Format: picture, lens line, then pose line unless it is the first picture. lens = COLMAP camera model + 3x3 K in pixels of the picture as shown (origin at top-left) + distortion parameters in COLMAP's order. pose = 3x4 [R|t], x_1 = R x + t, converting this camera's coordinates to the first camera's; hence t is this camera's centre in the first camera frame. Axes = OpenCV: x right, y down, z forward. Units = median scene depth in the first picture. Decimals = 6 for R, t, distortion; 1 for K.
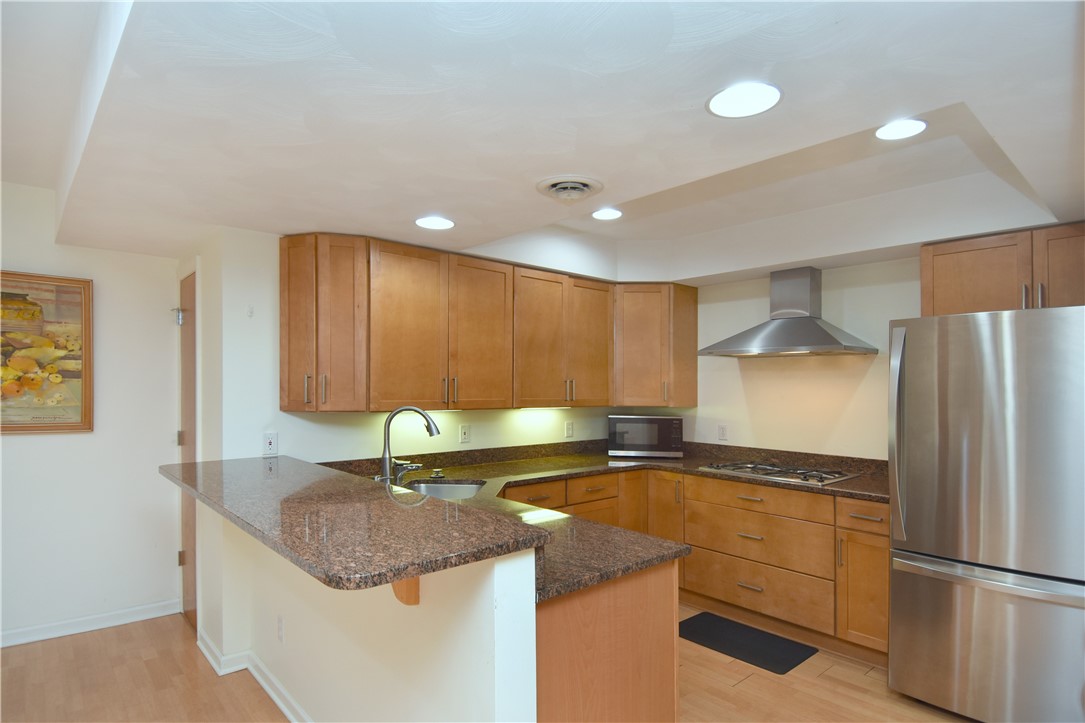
lens RADIAL K [[572.6, 0, 542.6], [0, 572.6, 371.7], [0, 0, 1]] dist [0.014381, -0.001976]
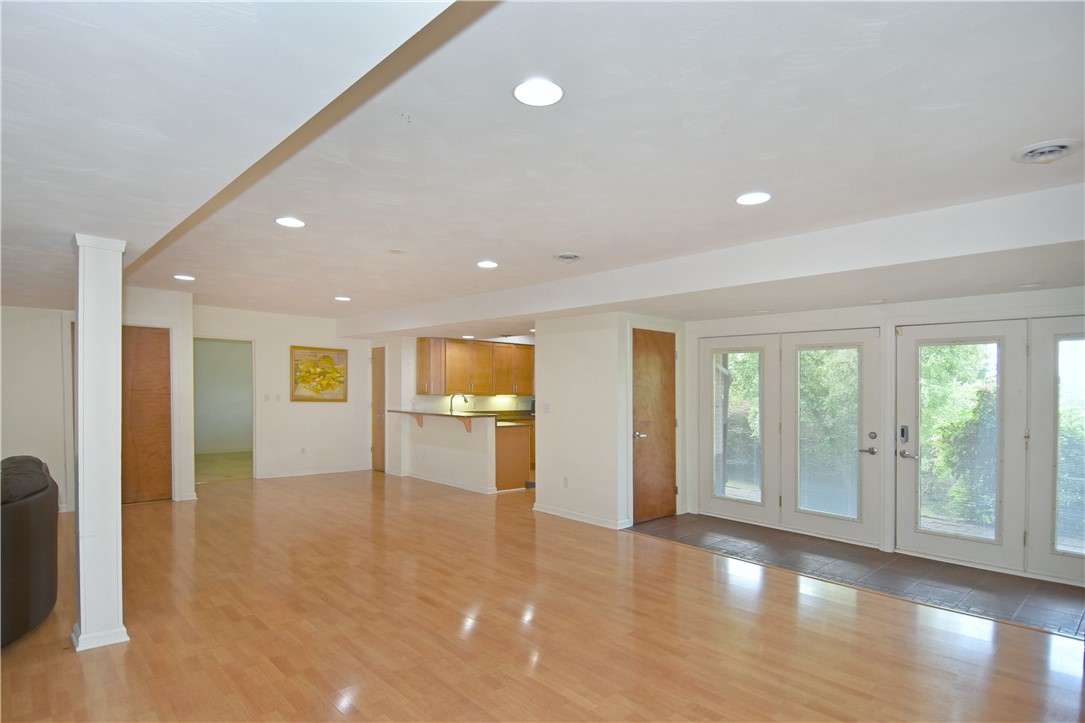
lens RADIAL K [[572.6, 0, 541.8], [0, 572.6, 366.9], [0, 0, 1]] dist [0.014381, -0.001976]
pose [[0.999564, 0.004098, 0.029242, 0.116114], [-0.003615, 0.999857, -0.016539, -0.028762], [-0.029306, 0.016426, 0.999436, -1.950156]]
